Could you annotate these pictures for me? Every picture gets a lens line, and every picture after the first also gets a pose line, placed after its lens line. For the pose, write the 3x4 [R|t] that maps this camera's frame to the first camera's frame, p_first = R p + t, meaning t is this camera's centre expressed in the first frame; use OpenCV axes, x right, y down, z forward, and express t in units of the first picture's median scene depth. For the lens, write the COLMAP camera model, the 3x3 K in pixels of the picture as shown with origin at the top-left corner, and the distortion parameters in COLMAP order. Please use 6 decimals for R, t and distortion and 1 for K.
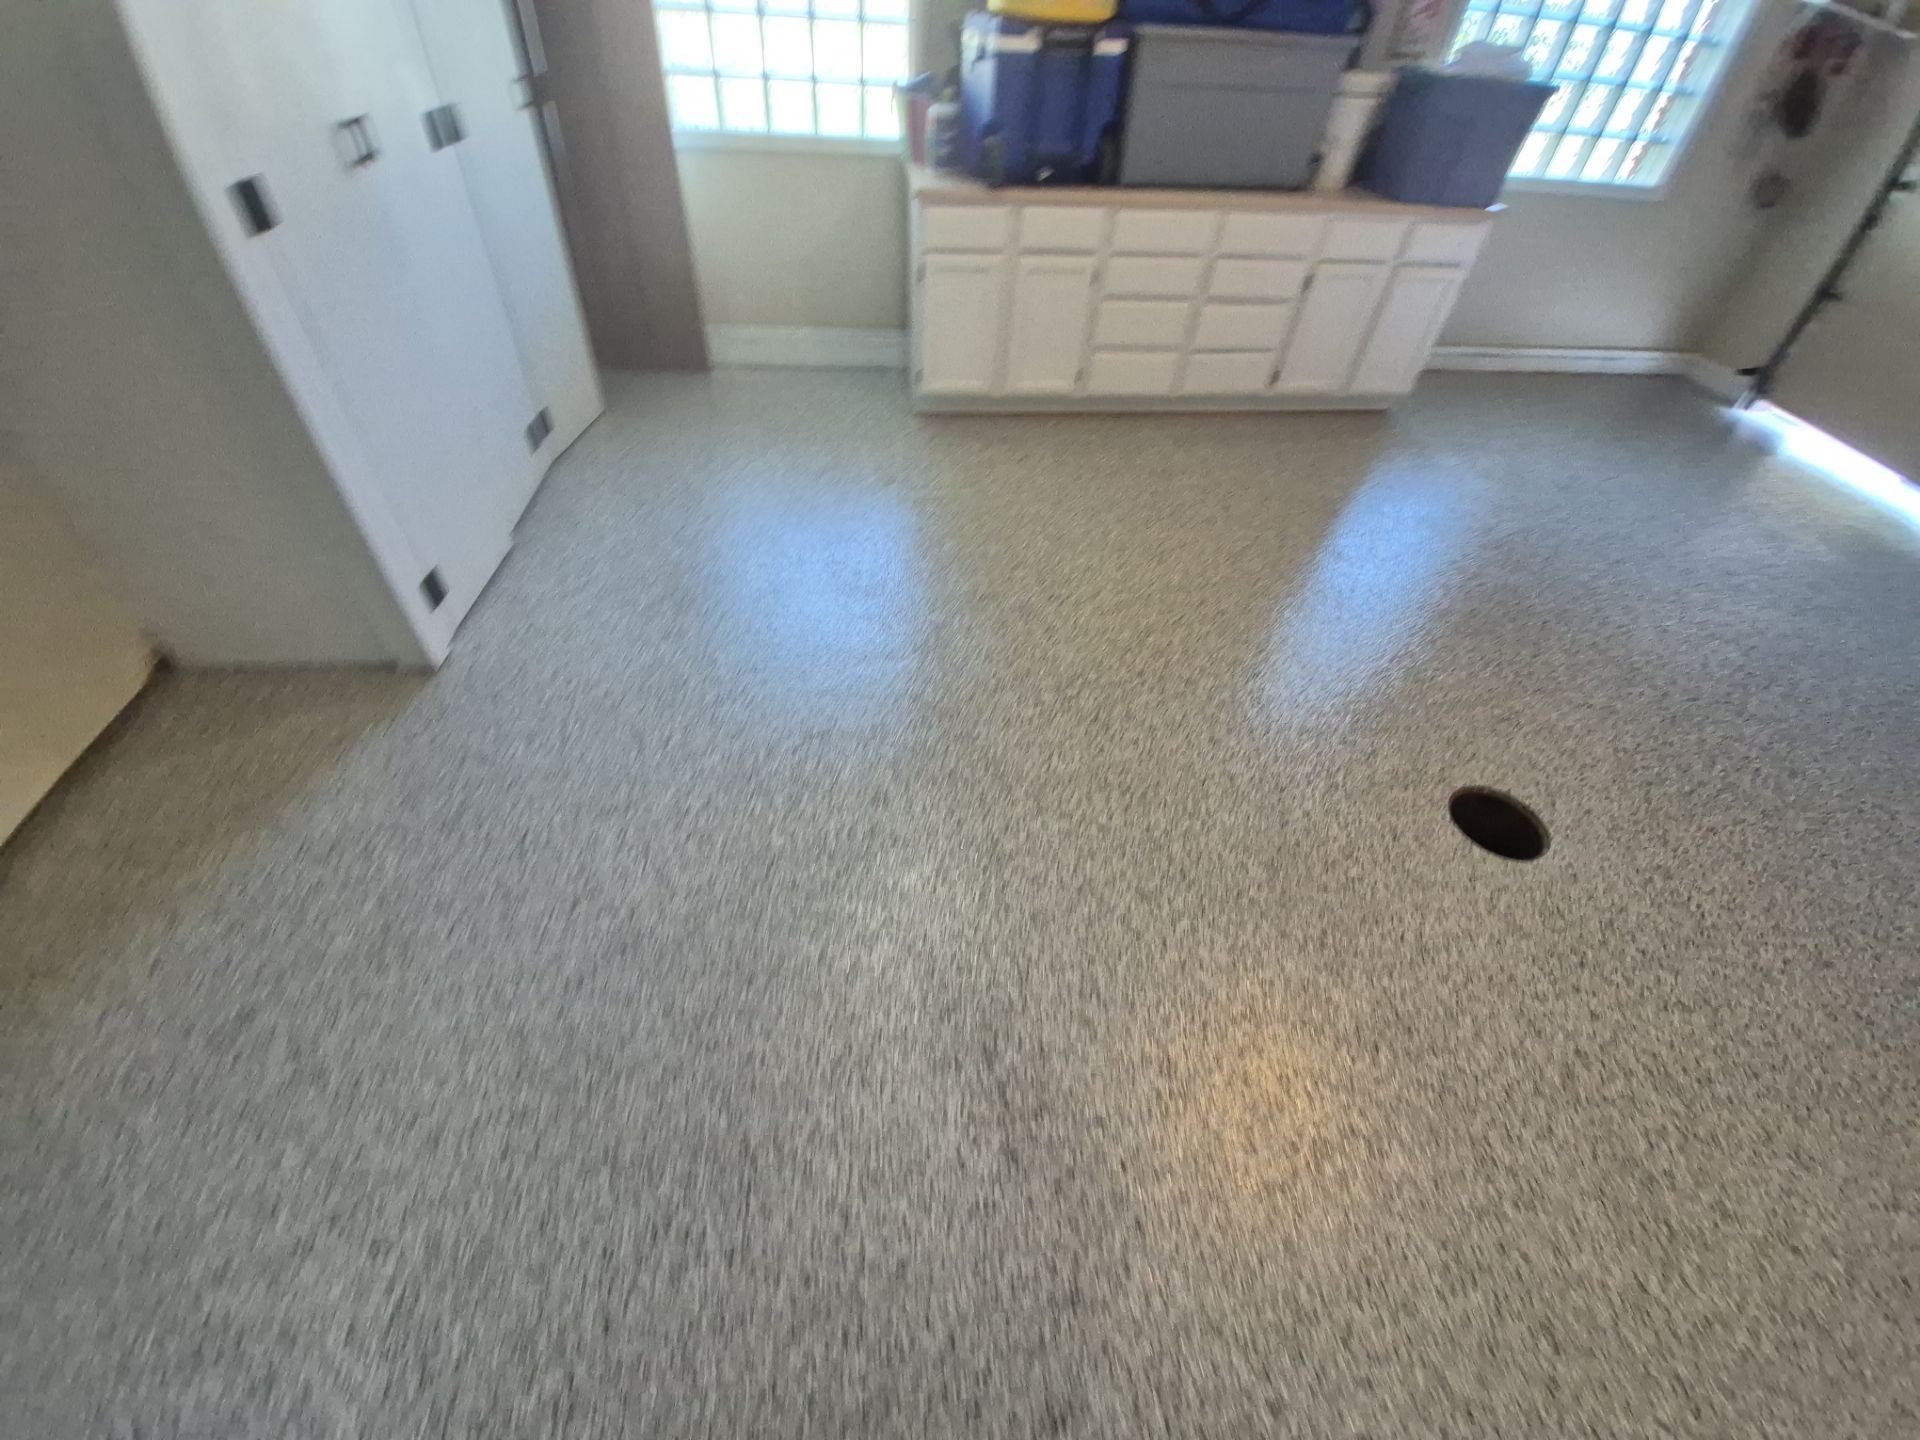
lens RADIAL K [[781.5, 0, 938.4], [0, 781.5, 723.2], [0, 0, 1]] dist [0.006467, -0.010846]
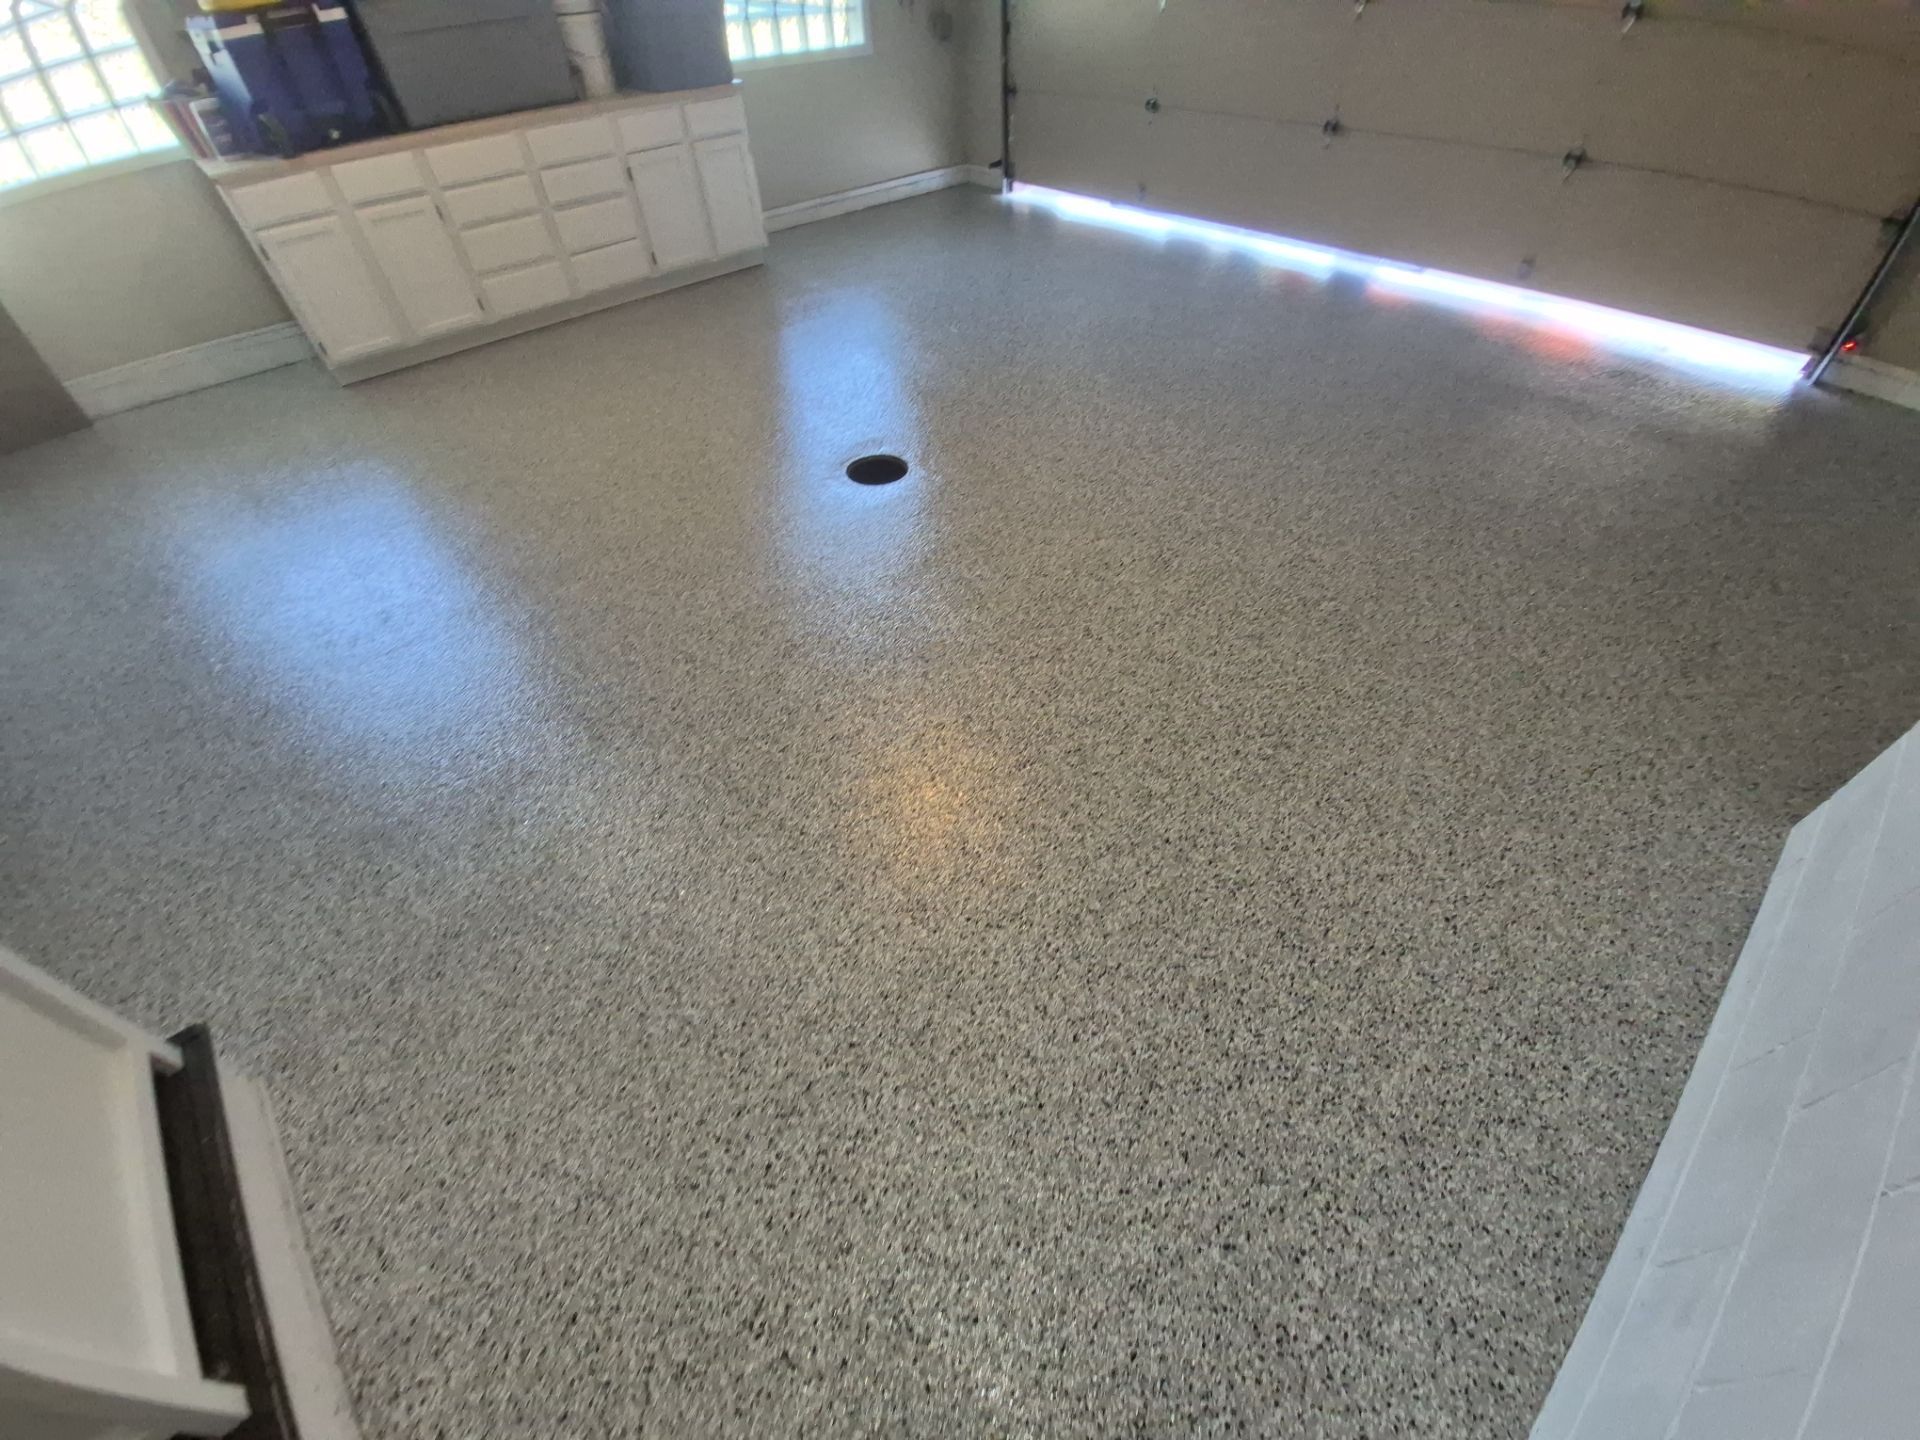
lens RADIAL K [[786.1, 0, 953.5], [0, 786.1, 713.1], [0, 0, 1]] dist [0.003088, -0.010682]
pose [[0.804172, -0.477702, 0.353706, 0.056022], [0.468015, 0.875719, 0.118653, 0.278355], [-0.366428, 0.070122, 0.927800, -0.268548]]
